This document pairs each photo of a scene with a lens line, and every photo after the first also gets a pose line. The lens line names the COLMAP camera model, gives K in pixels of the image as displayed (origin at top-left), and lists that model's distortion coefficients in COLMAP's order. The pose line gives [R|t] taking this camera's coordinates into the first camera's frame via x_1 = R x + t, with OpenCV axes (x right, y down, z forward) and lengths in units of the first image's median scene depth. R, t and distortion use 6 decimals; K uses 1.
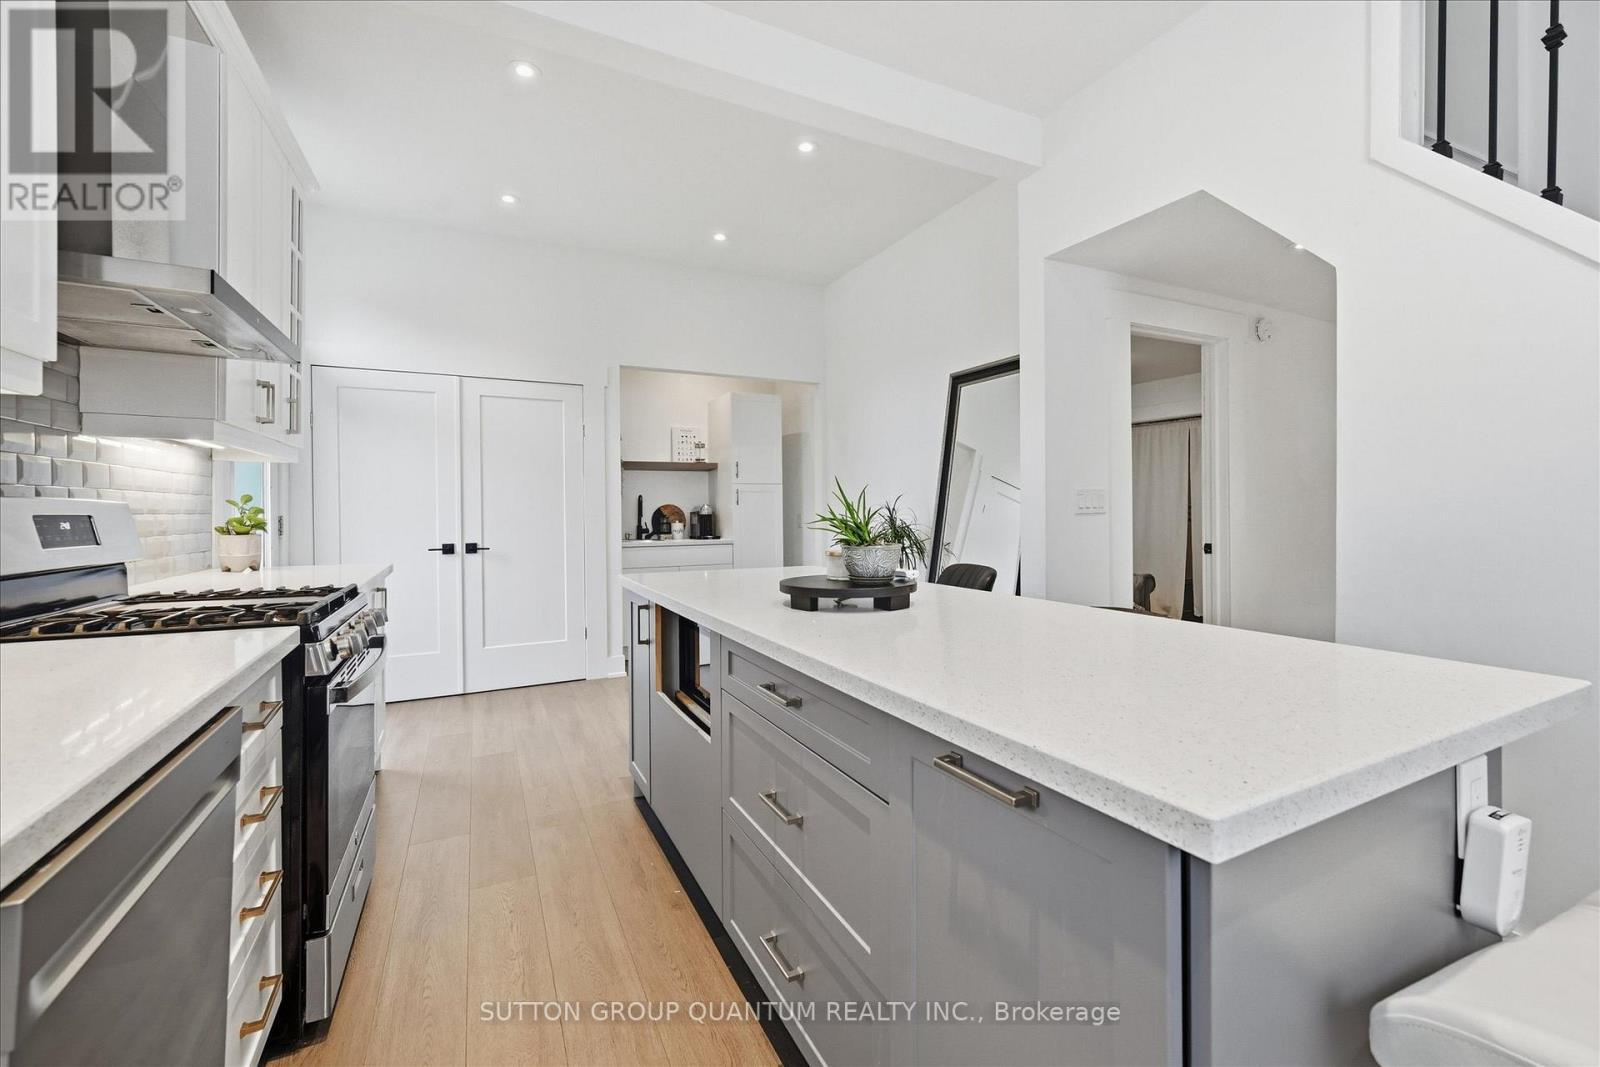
lens RADIAL K [[649.8, 0, 797.1], [0, 649.8, 513.3], [0, 0, 1]] dist [-0.001176, 0.001110]
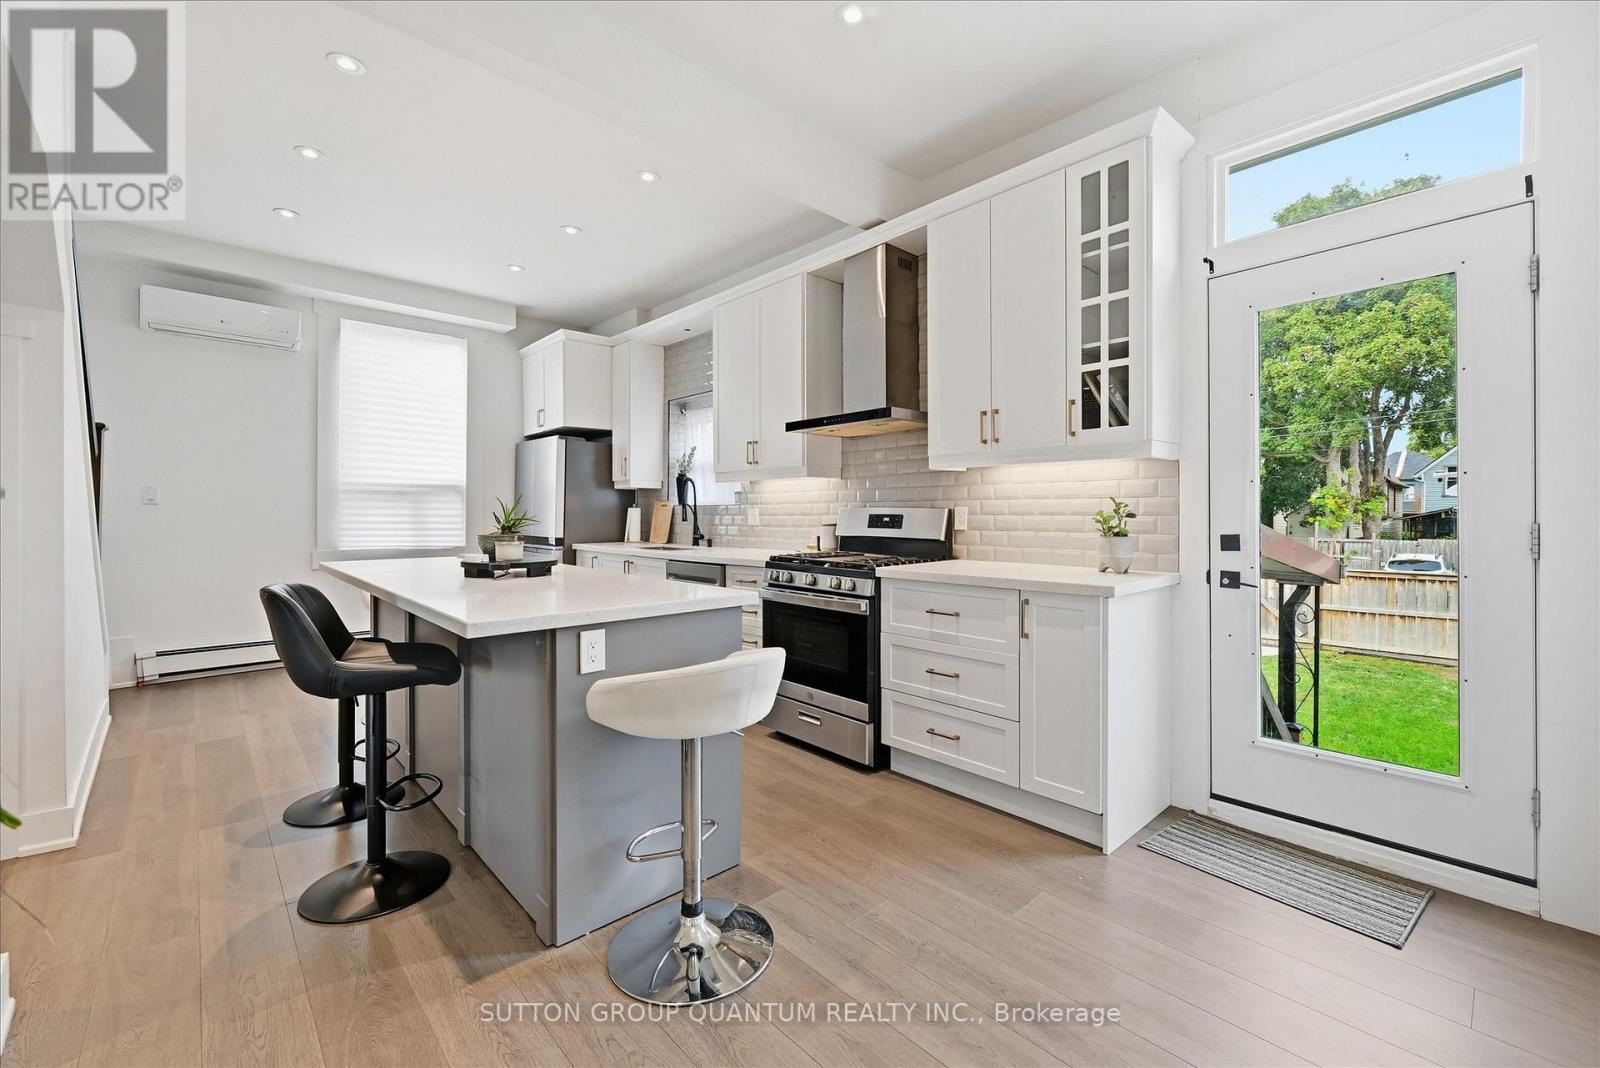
lens RADIAL K [[664.1, 0, 806.5], [0, 664.1, 516.7], [0, 0, 1]] dist [0.000724, 0.000276]
pose [[-0.957905, 0.003162, -0.287067, -0.092874], [0.000239, 0.999948, 0.010216, -0.008074], [0.287085, 0.009717, -0.957856, 1.806395]]
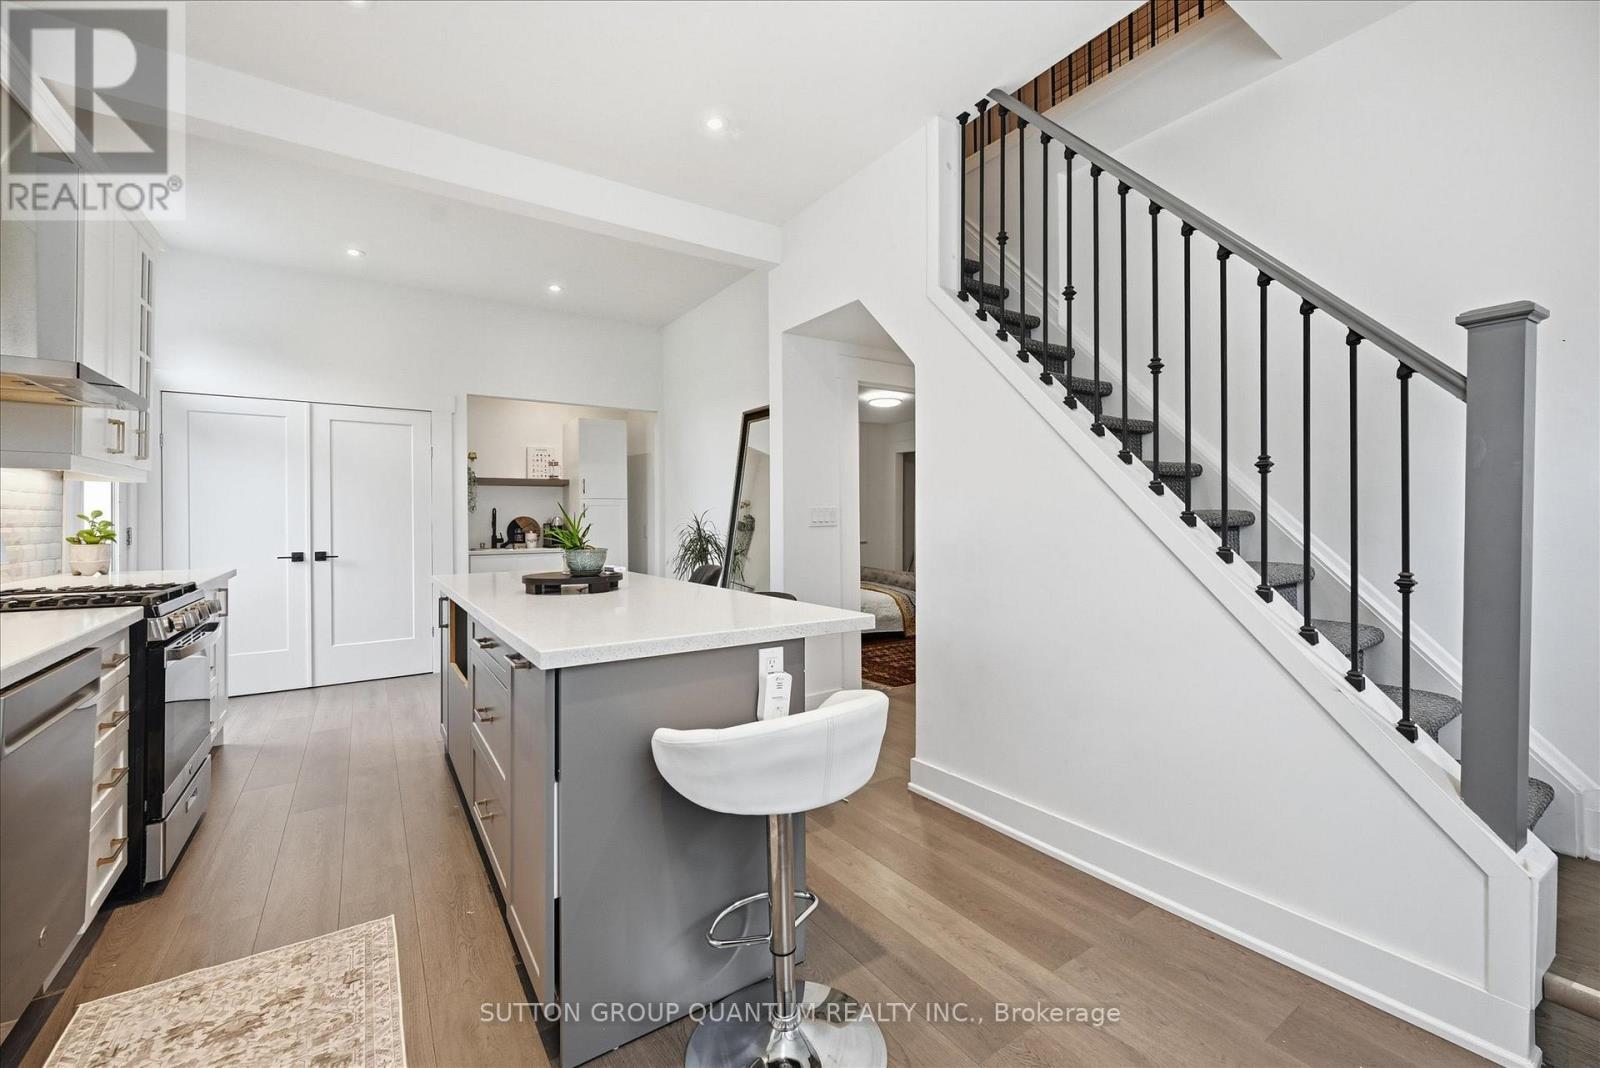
lens RADIAL K [[649.8, 0, 795.5], [0, 649.8, 518.3], [0, 0, 1]] dist [-0.001176, 0.001110]
pose [[0.991981, 0.002251, 0.126370, 0.257197], [-0.001339, 0.999972, -0.007303, -0.006758], [-0.126383, 0.007076, 0.991956, -0.324637]]
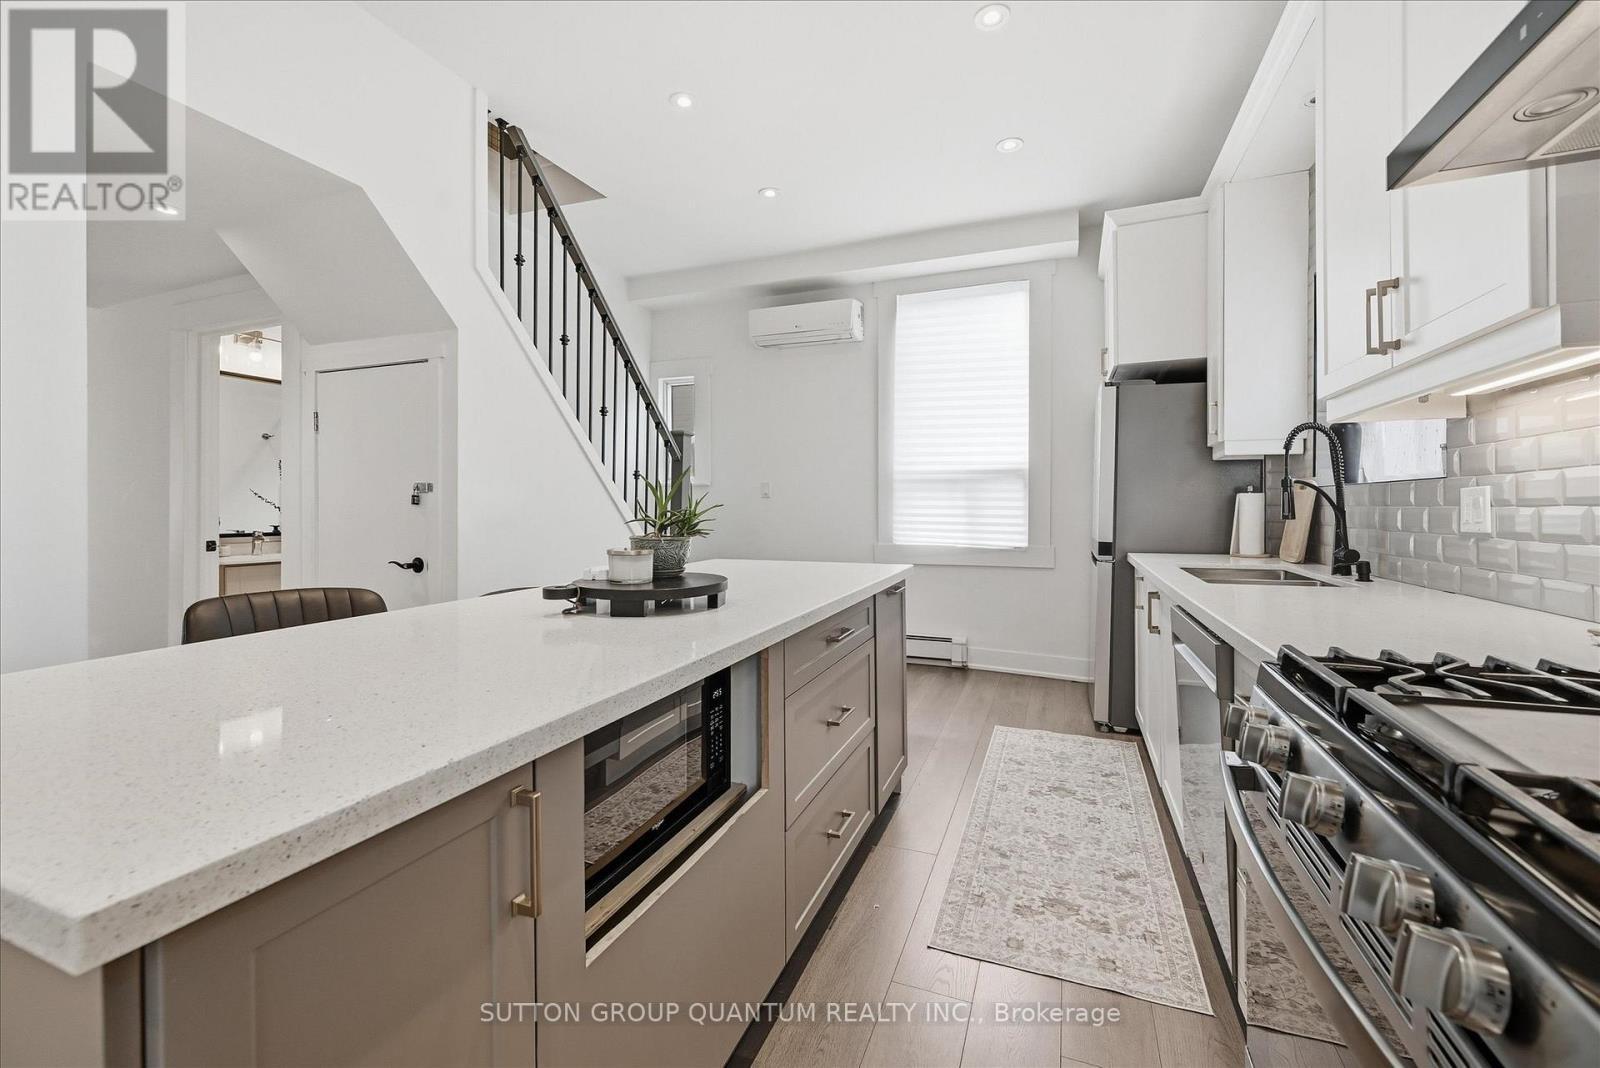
lens RADIAL K [[664.1, 0, 799.4], [0, 664.1, 508.2], [0, 0, 1]] dist [0.000724, 0.000276]
pose [[-0.663132, 0.002074, 0.748499, -0.501640], [0.005795, 0.999980, 0.002363, 0.003521], [-0.748480, 0.005905, -0.663131, 0.979557]]
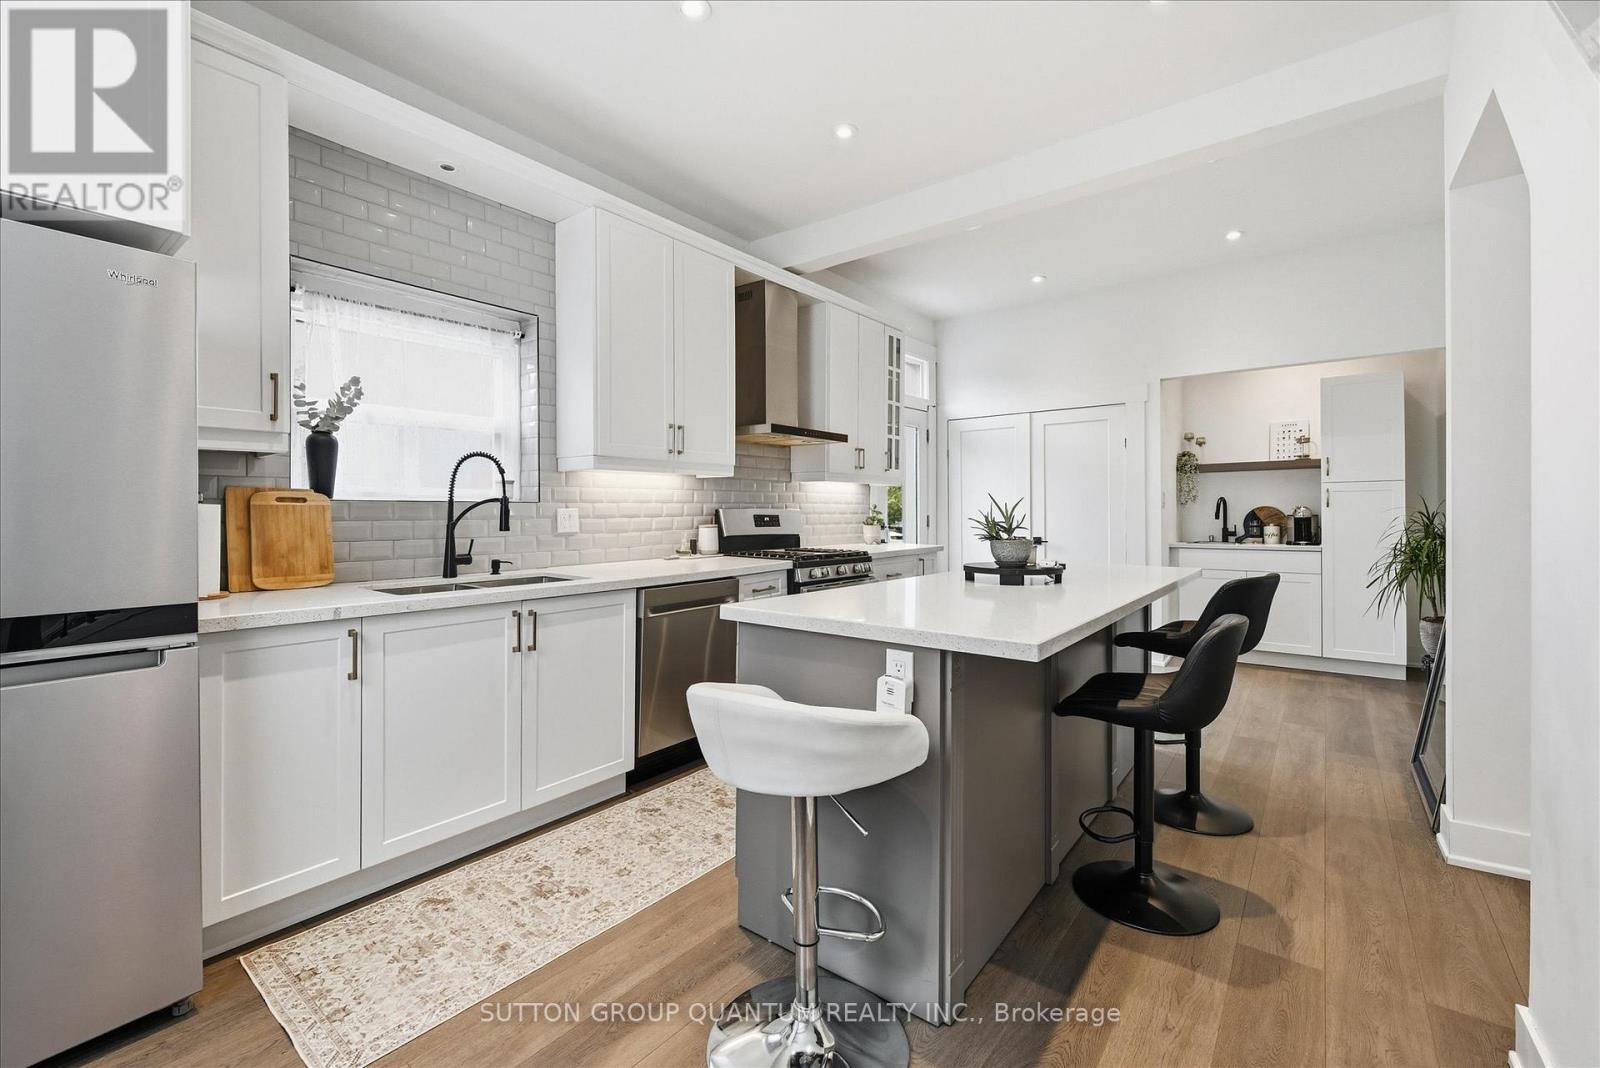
lens RADIAL K [[664.1, 0, 807.8], [0, 664.1, 518.7], [0, 0, 1]] dist [0.000724, 0.000276]
pose [[0.439577, 0.012844, -0.898113, 0.796324], [-0.004695, 0.999917, 0.012002, -0.008911], [0.898193, -0.001060, 0.439601, -0.029616]]
